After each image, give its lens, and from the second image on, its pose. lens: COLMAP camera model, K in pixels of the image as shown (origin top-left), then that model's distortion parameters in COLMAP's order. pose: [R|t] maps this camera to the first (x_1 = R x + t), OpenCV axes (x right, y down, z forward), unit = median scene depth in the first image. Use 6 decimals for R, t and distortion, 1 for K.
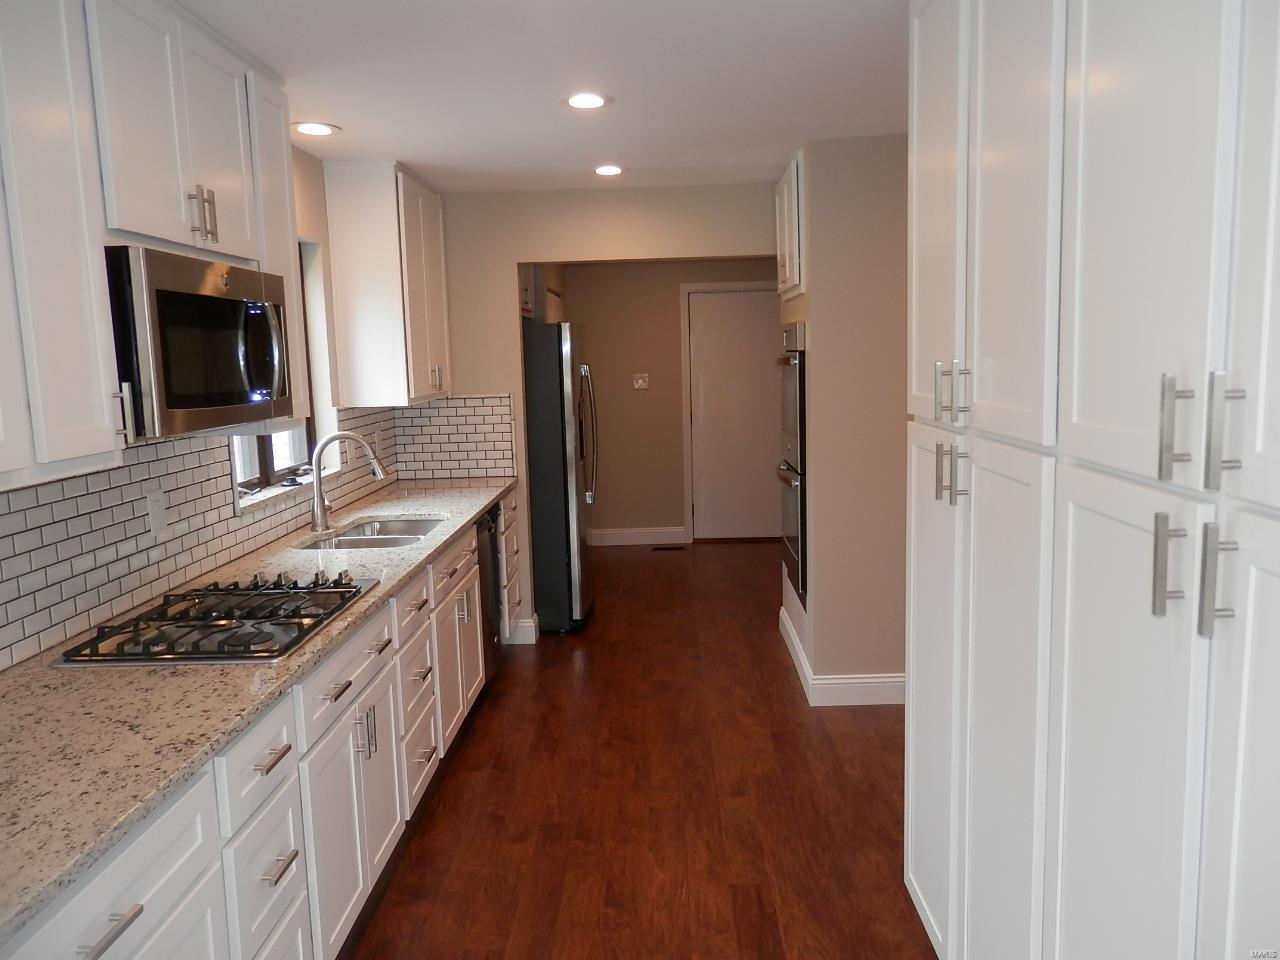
lens RADIAL K [[967.7, 0, 648.8], [0, 967.7, 481.3], [0, 0, 1]] dist [-0.001001, 0.021123]
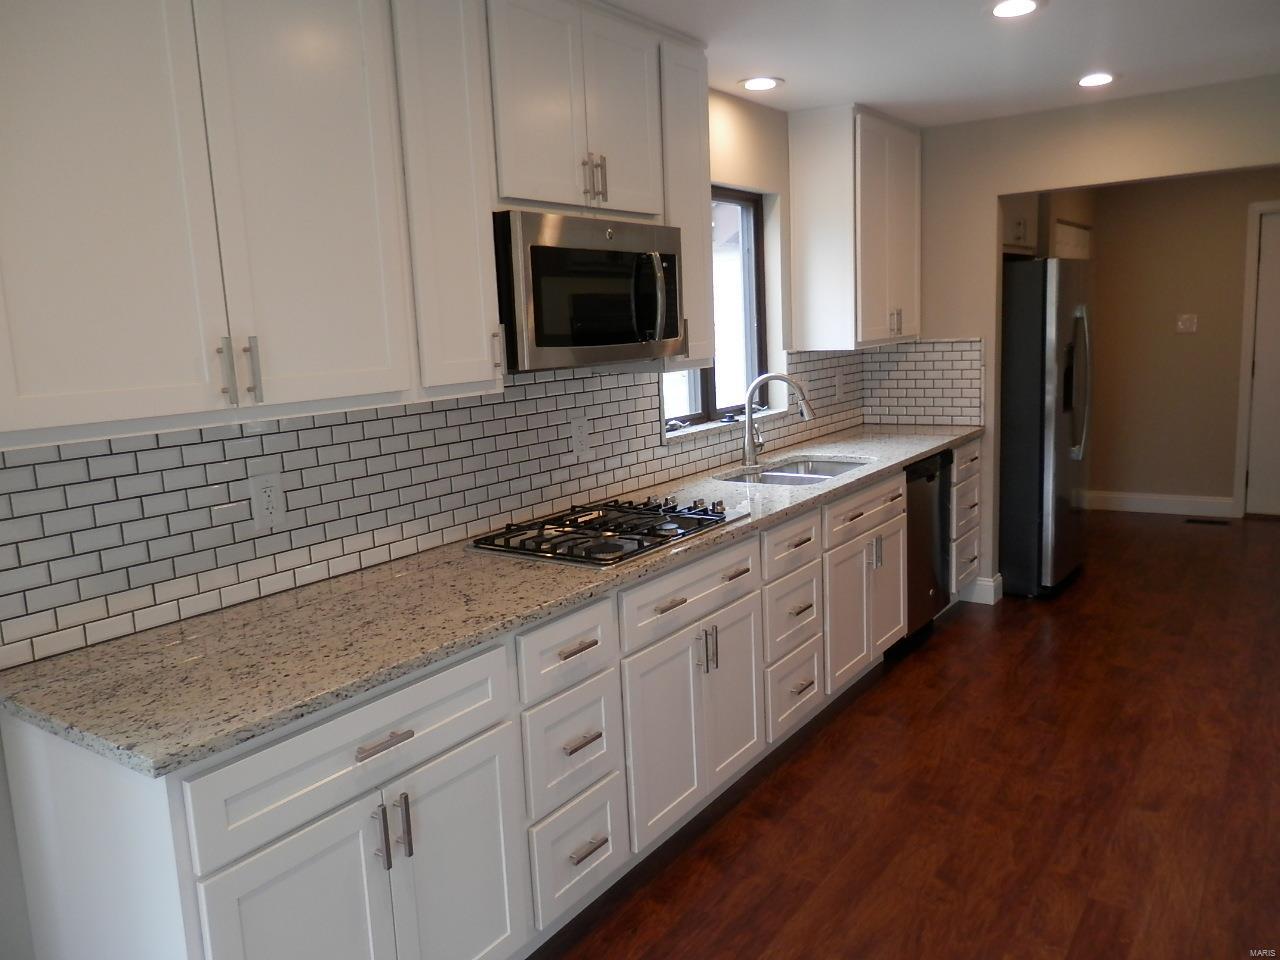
lens RADIAL K [[967.7, 0, 642.9], [0, 967.7, 471.6], [0, 0, 1]] dist [-0.001001, 0.021123]
pose [[0.828429, 0.074155, -0.555164, 0.182947], [-0.050432, 0.997046, 0.057922, 0.002249], [0.557820, -0.019986, 0.829722, 0.051306]]
